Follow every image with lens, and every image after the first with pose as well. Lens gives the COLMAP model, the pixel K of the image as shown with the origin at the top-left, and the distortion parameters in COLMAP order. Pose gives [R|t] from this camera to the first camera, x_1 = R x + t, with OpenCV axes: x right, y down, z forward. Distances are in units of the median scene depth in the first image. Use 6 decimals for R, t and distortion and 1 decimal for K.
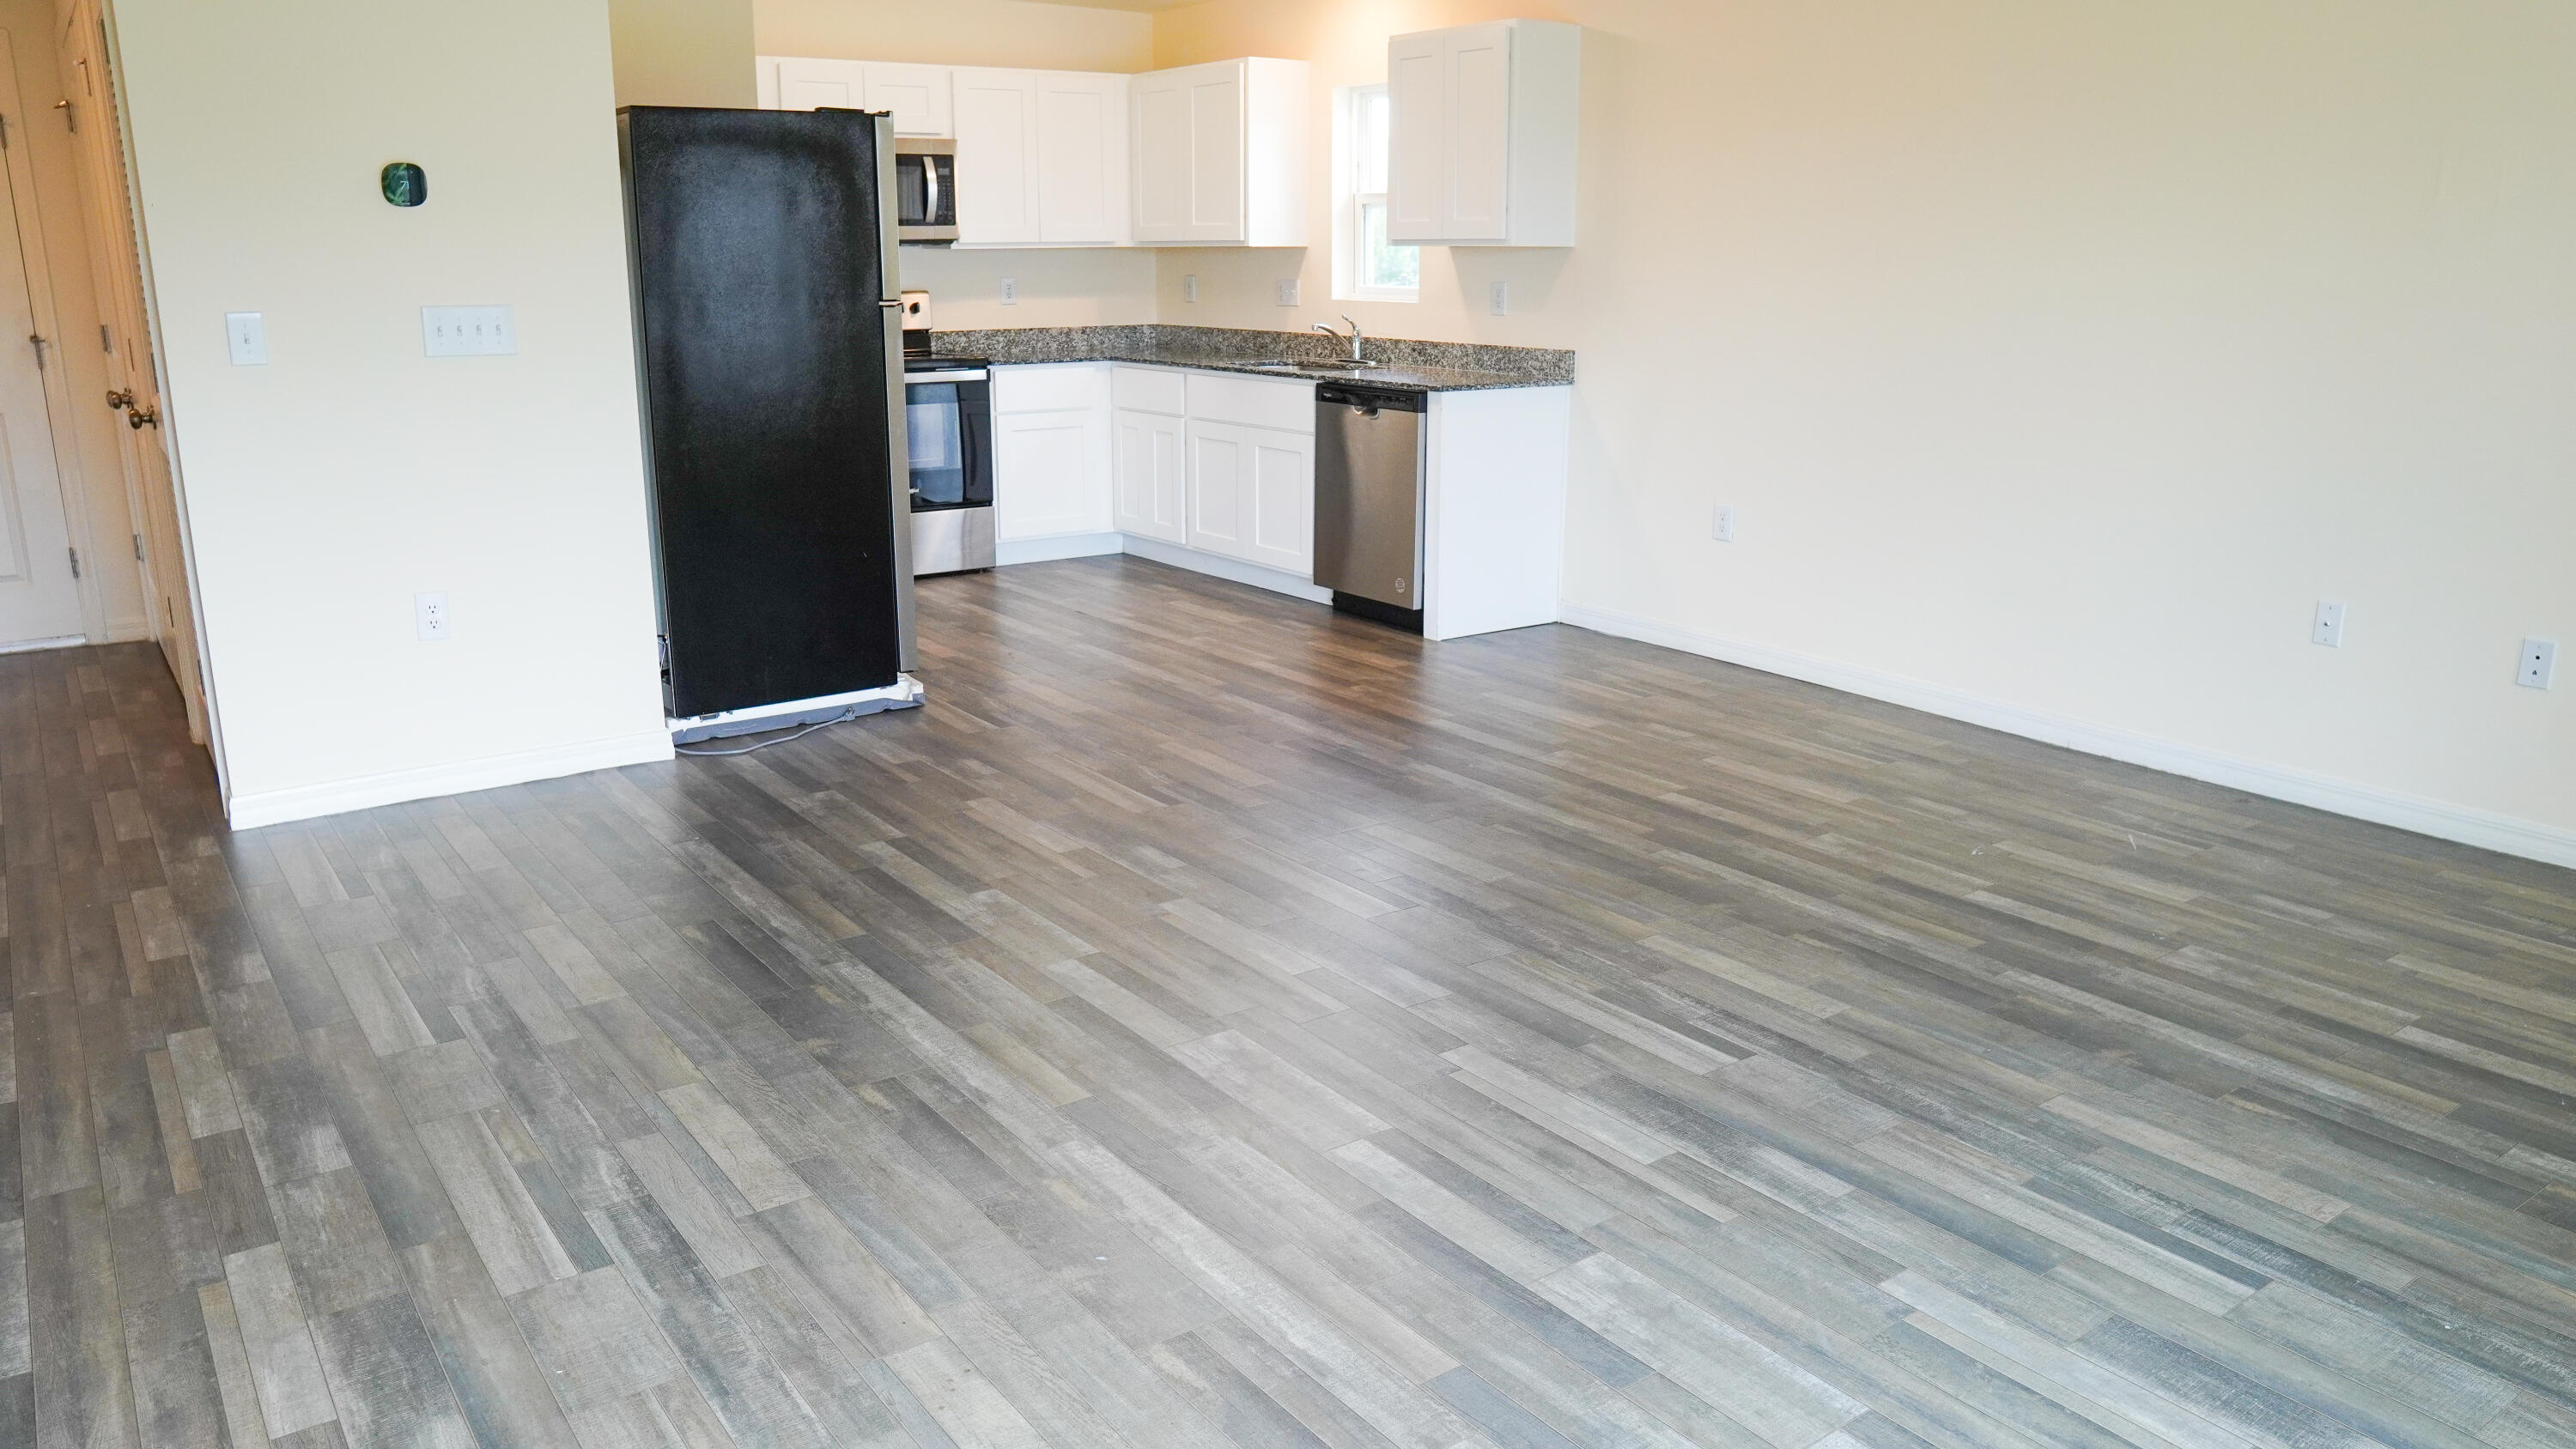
lens RADIAL K [[1809.0, 0, 1274.9], [0, 1809.0, 732.8], [0, 0, 1]] dist [-0.113753, 0.076043]
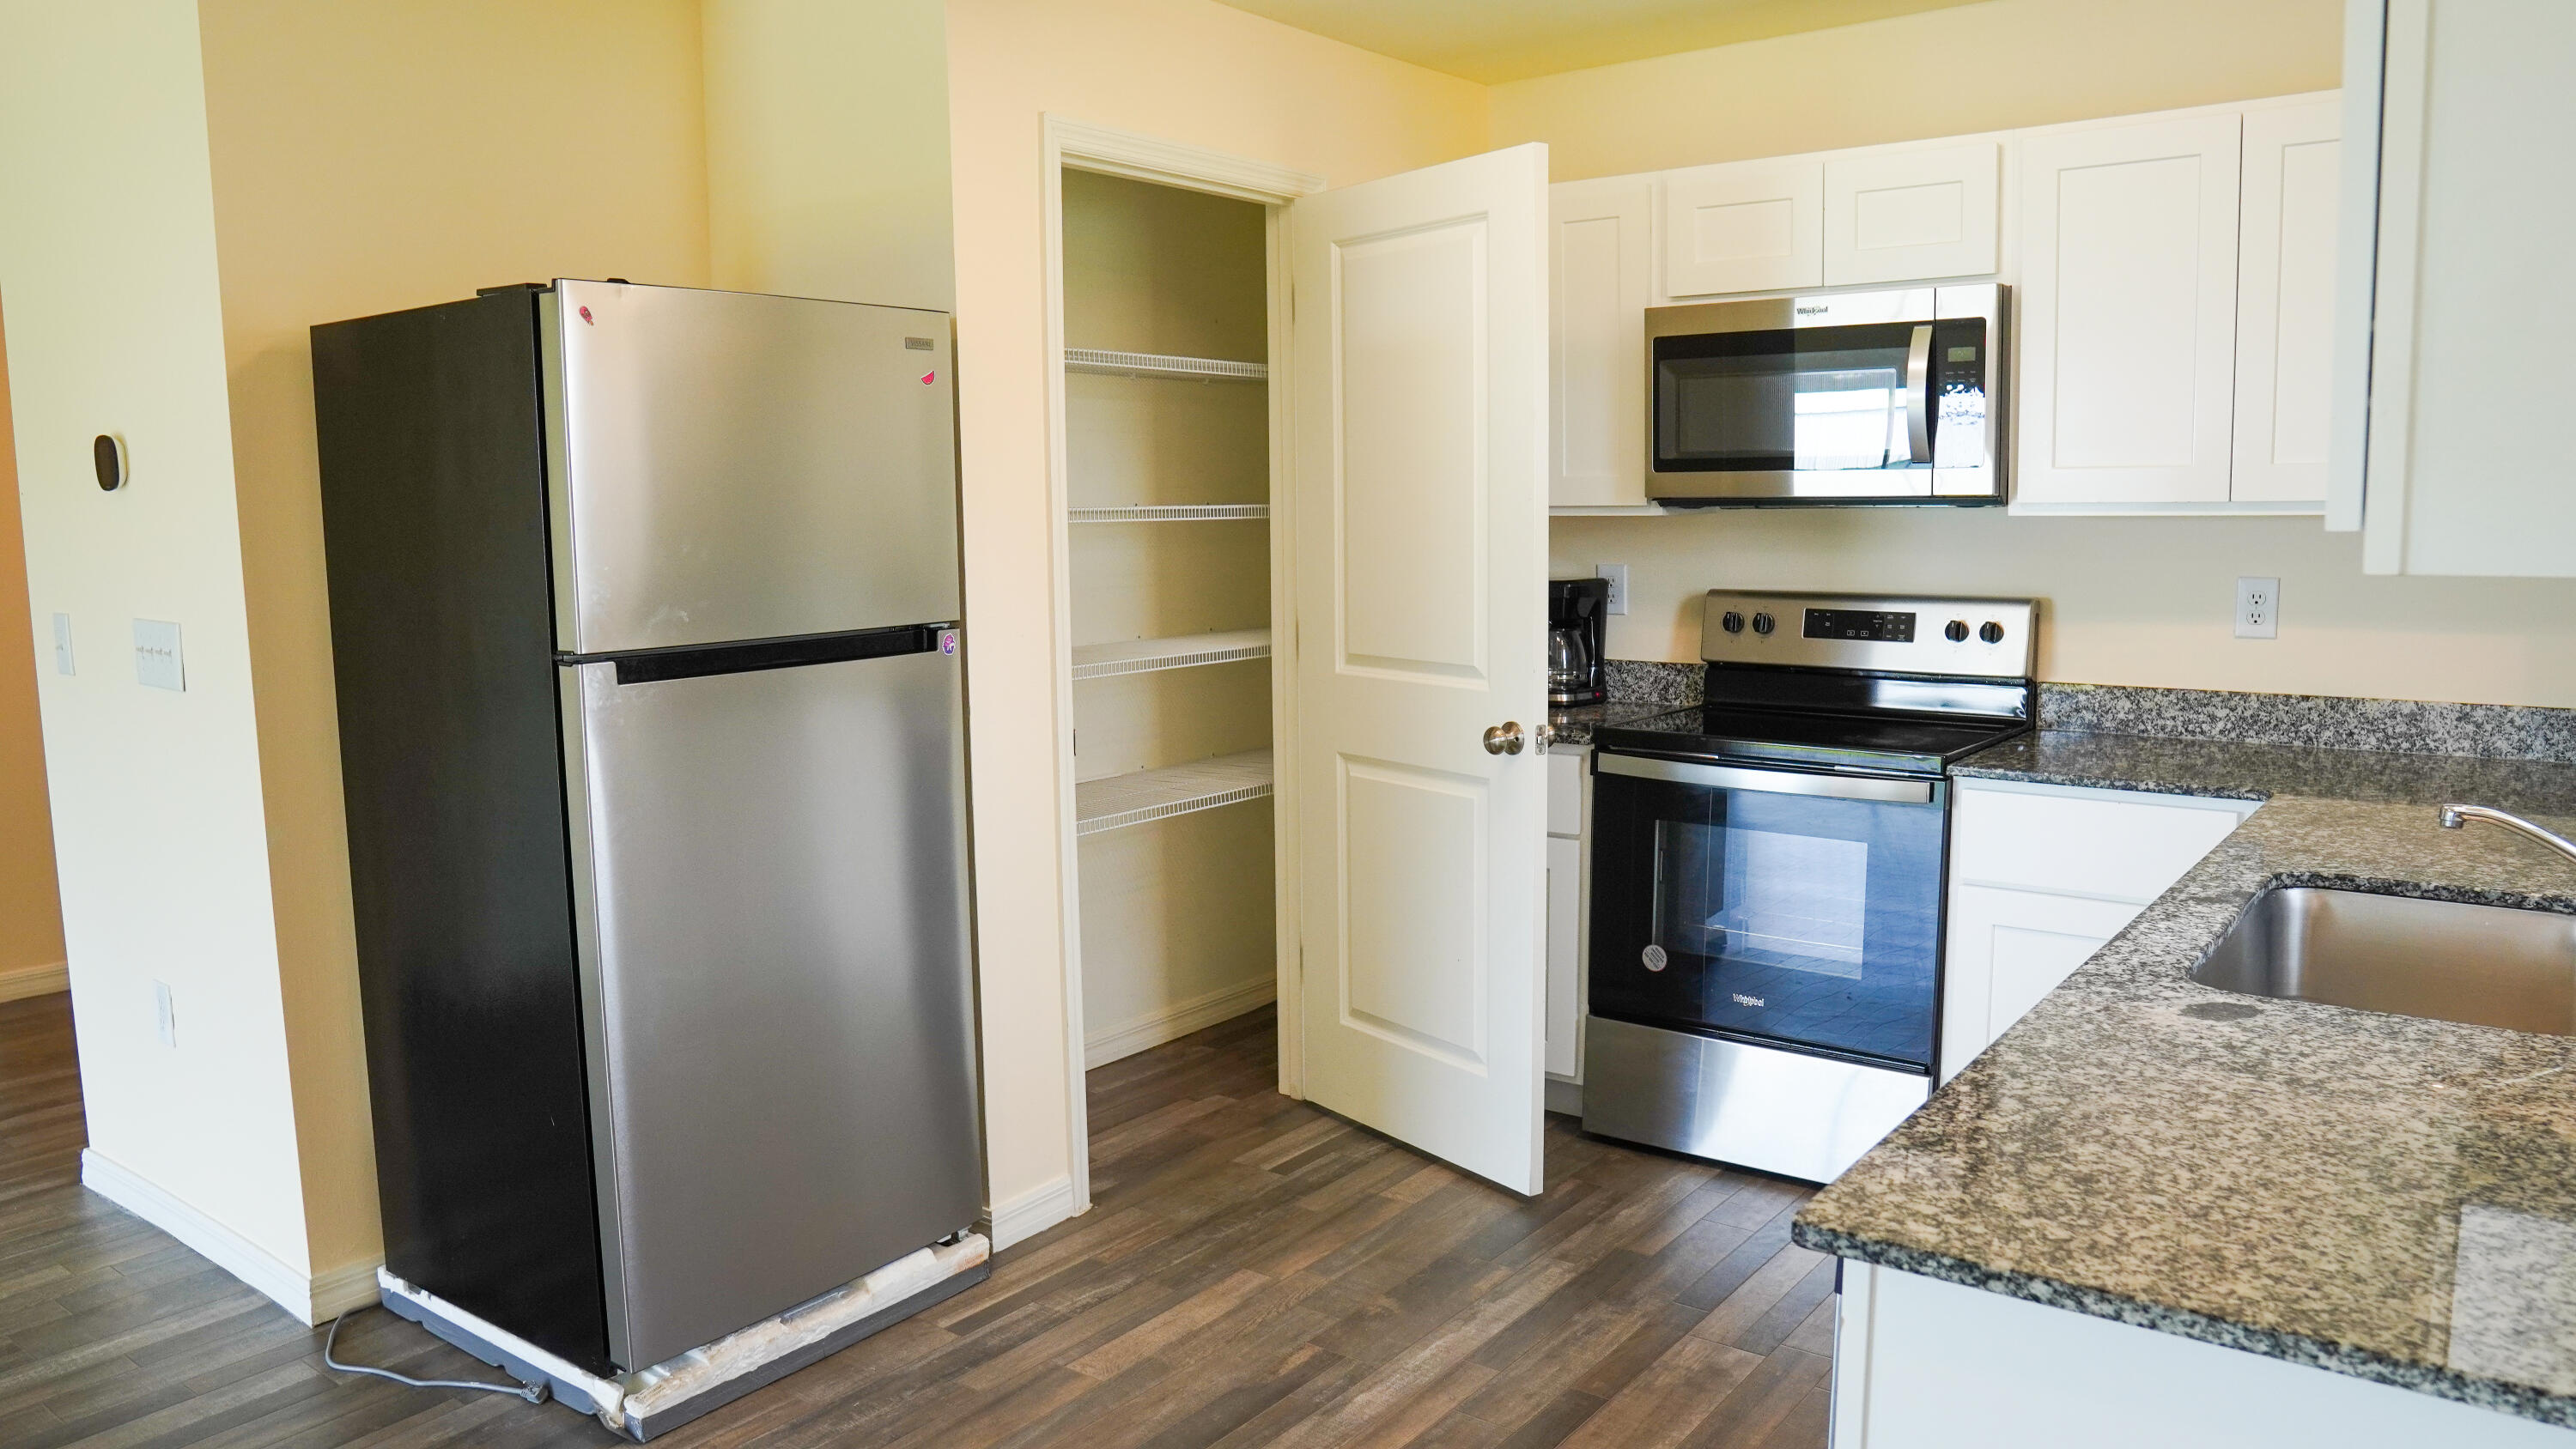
lens RADIAL K [[1809.0, 0, 1274.9], [0, 1809.0, 732.8], [0, 0, 1]] dist [-0.113753, 0.076043]
pose [[0.285579, 0.119064, -0.950930, 0.241692], [-0.233195, 0.971062, 0.051552, -0.221870], [0.929551, 0.207030, 0.305081, 0.788377]]
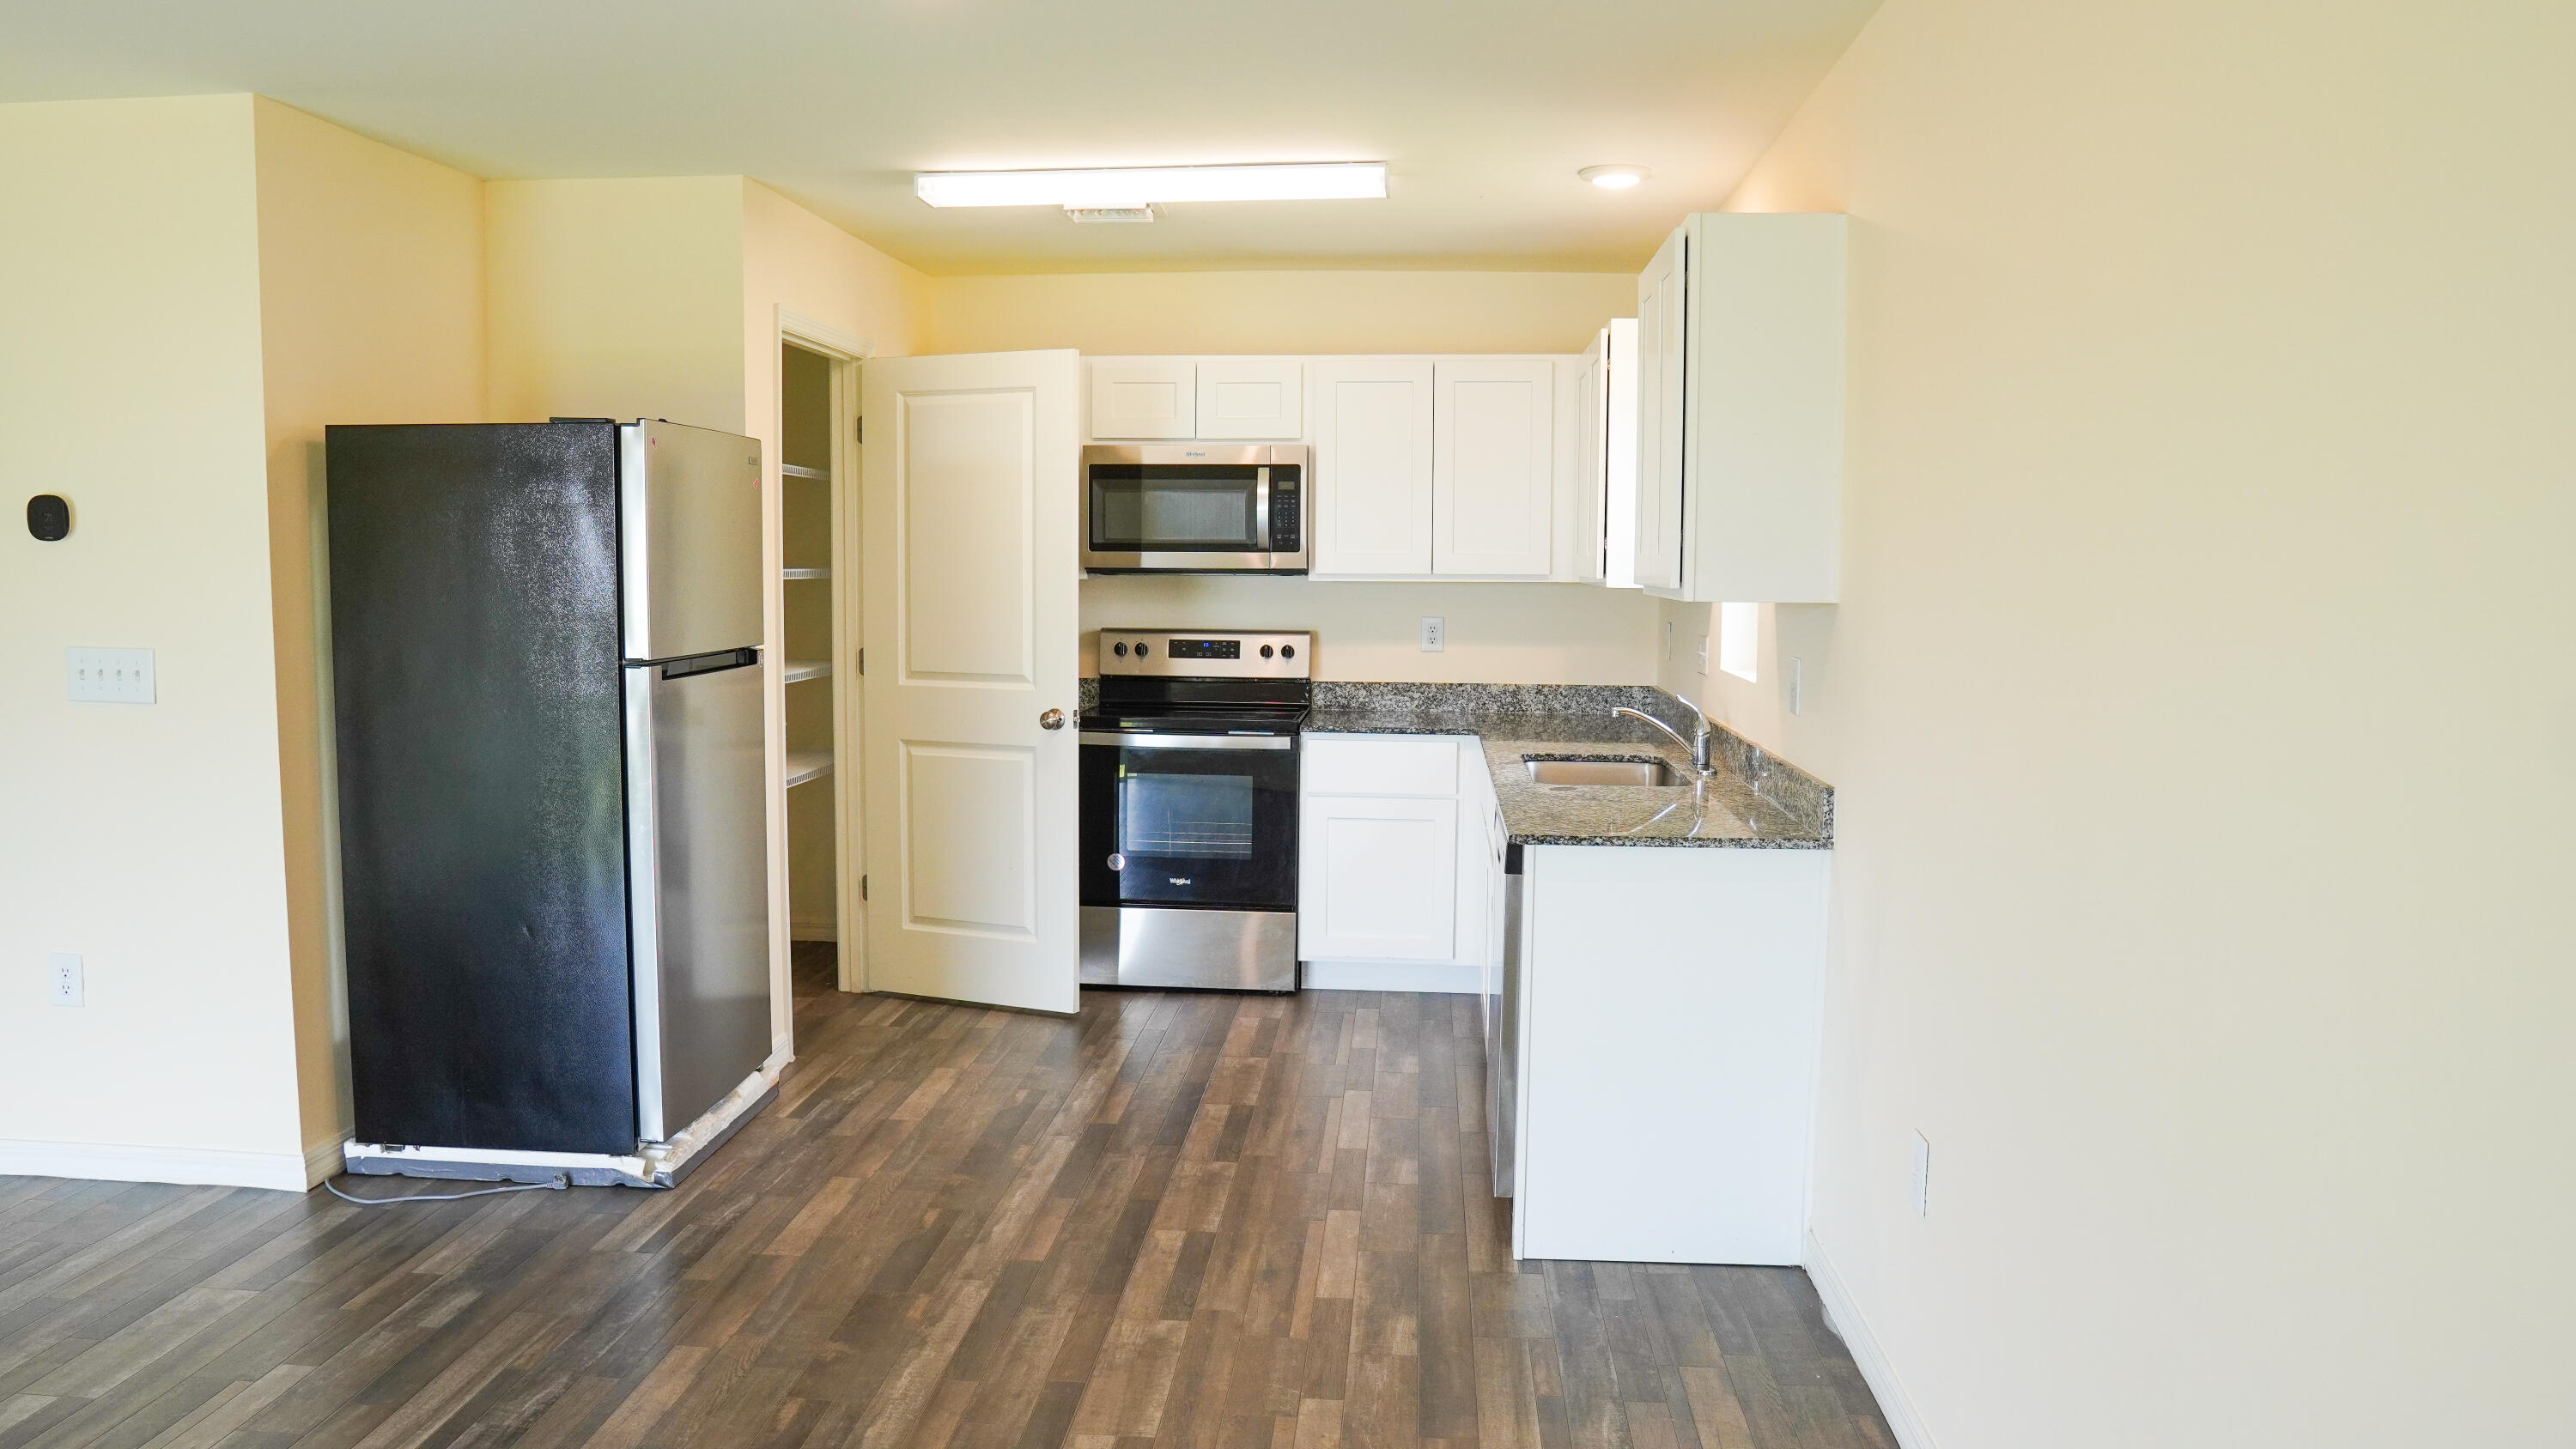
lens RADIAL K [[1809.0, 0, 1274.9], [0, 1809.0, 732.8], [0, 0, 1]] dist [-0.113753, 0.076043]
pose [[0.761160, 0.068841, -0.644901, 0.372671], [-0.175276, 0.979185, -0.102349, -0.137436], [0.624431, 0.190940, 0.757382, 0.454240]]
